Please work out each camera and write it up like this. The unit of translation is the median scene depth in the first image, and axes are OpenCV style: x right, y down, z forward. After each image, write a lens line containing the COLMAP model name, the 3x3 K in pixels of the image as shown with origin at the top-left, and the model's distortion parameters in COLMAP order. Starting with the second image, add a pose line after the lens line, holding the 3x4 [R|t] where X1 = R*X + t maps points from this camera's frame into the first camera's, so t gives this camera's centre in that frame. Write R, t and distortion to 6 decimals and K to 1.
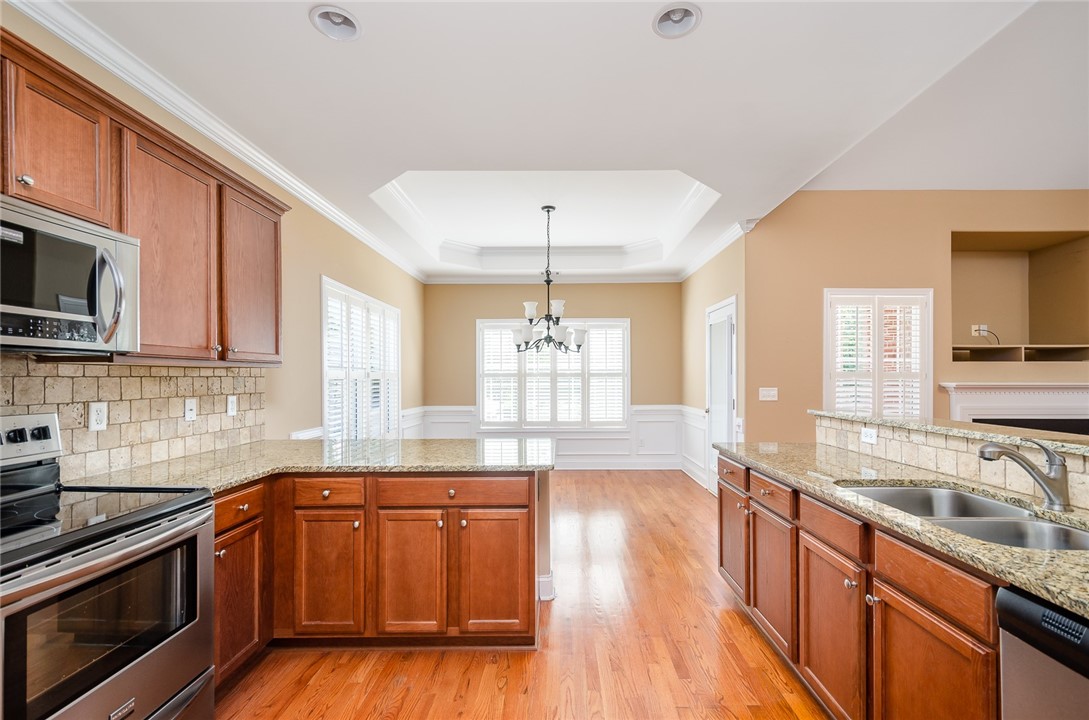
lens RADIAL K [[474.6, 0, 552.1], [0, 474.6, 377.9], [0, 0, 1]] dist [-0.001618, -0.000140]
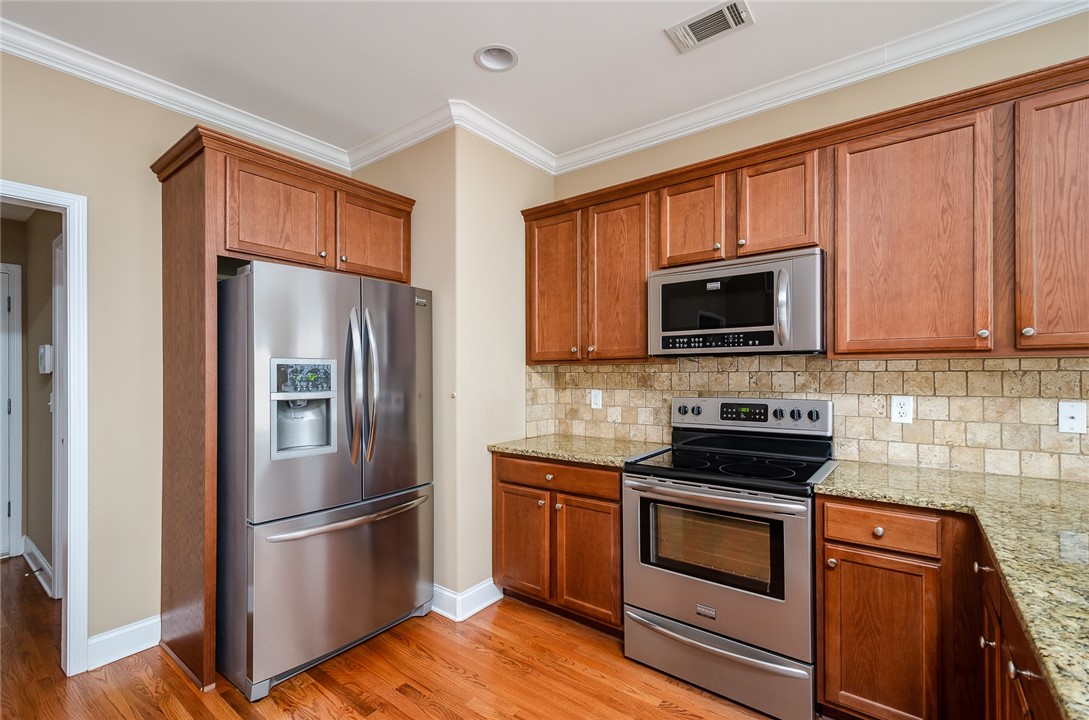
lens RADIAL K [[490.3, 0, 540.1], [0, 490.3, 367.0], [0, 0, 1]] dist [0.003165, 0.000262]
pose [[-0.598964, -0.002963, -0.800771, 0.383989], [0.004602, 0.999964, -0.007142, -0.007876], [0.800763, -0.007963, -0.598928, 1.021441]]
